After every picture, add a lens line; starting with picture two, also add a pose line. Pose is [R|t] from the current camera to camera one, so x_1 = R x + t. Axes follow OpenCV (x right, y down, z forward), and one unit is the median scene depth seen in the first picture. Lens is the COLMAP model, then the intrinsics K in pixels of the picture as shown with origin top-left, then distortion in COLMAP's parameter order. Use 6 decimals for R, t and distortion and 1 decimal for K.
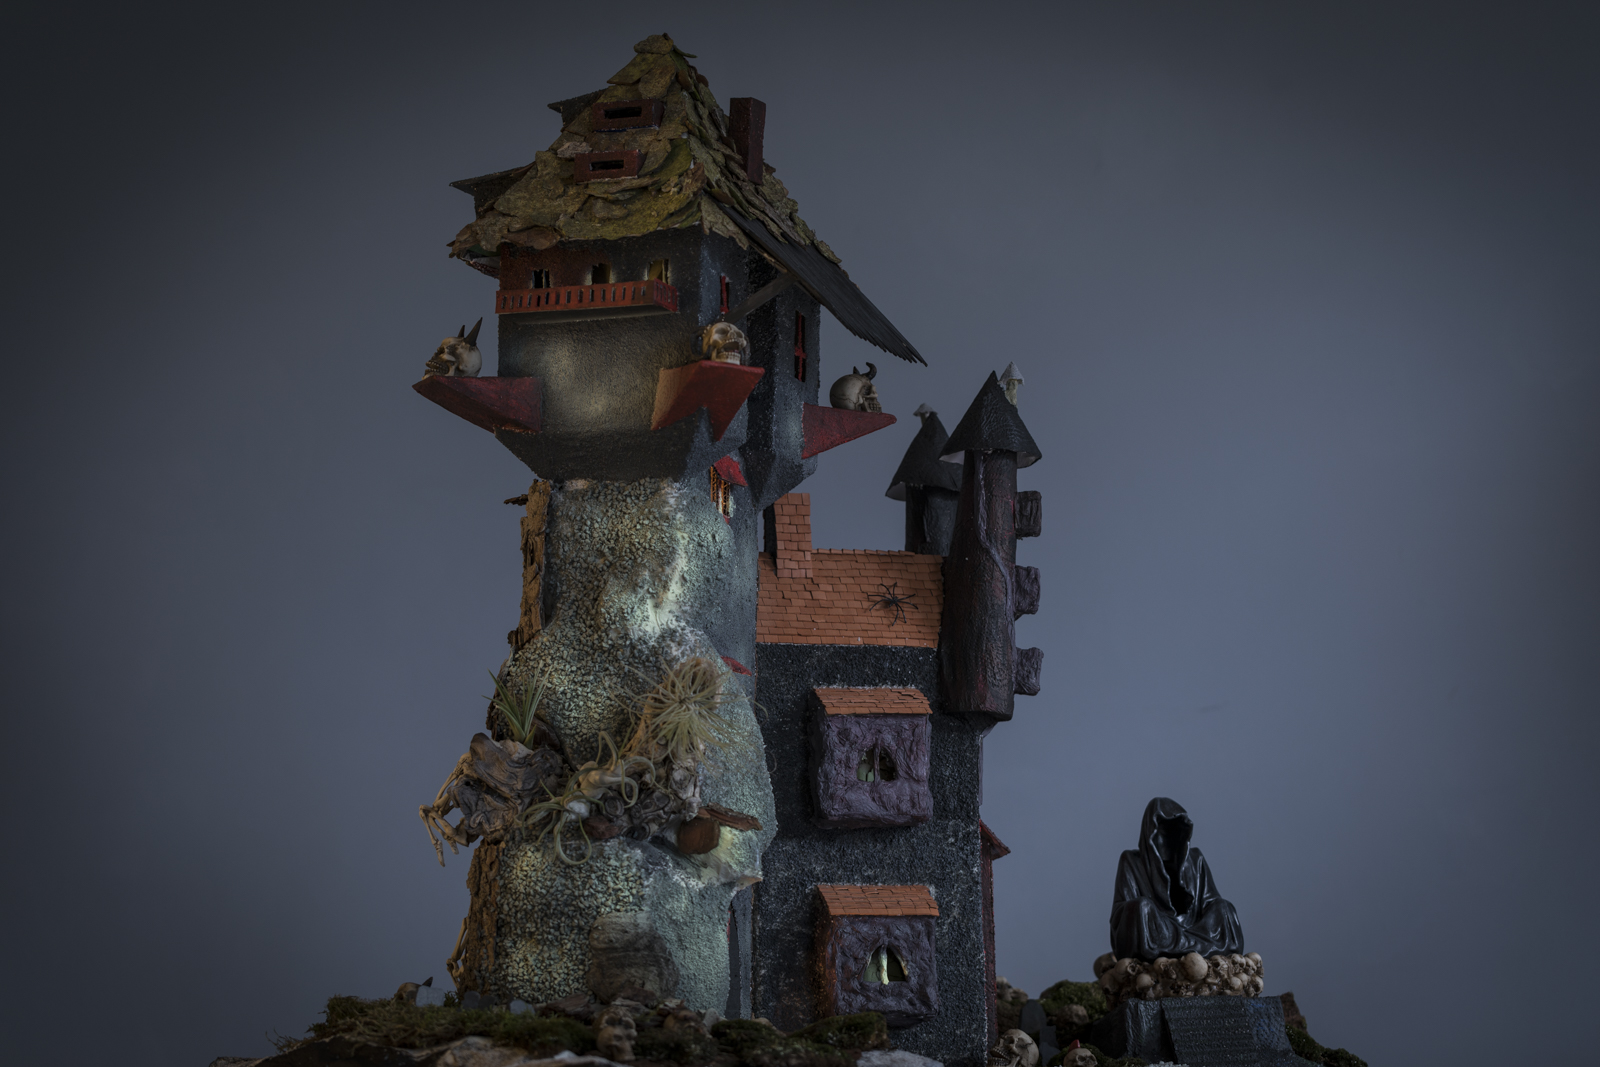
lens RADIAL K [[4635.6, 0, 805.7], [0, 4635.6, 535.1], [0, 0, 1]] dist [-0.060737, 0.000000]
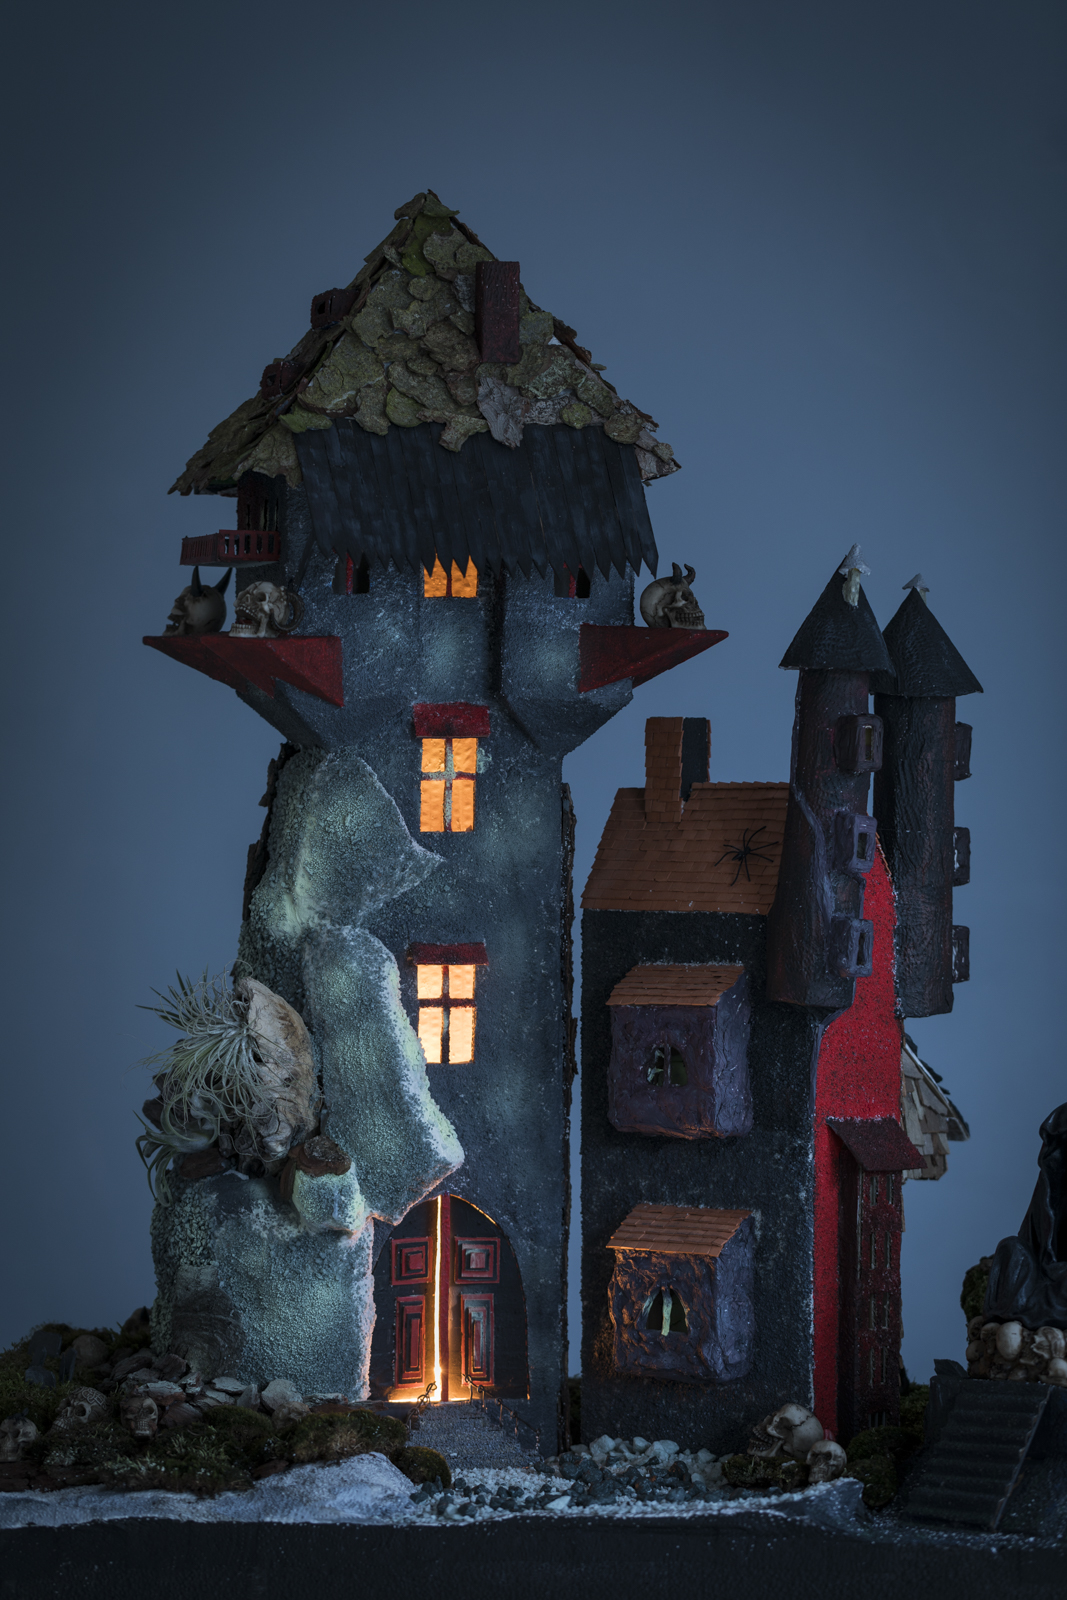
lens RADIAL K [[4635.6, 0, 536.8], [0, 4635.6, 799.3], [0, 0, 1]] dist [-0.060737, 0.000000]
pose [[0.591880, 0.014055, -0.805904, 0.664482], [0.112218, 0.988674, 0.099658, -0.081505], [0.798177, -0.149422, 0.583598, 0.516104]]
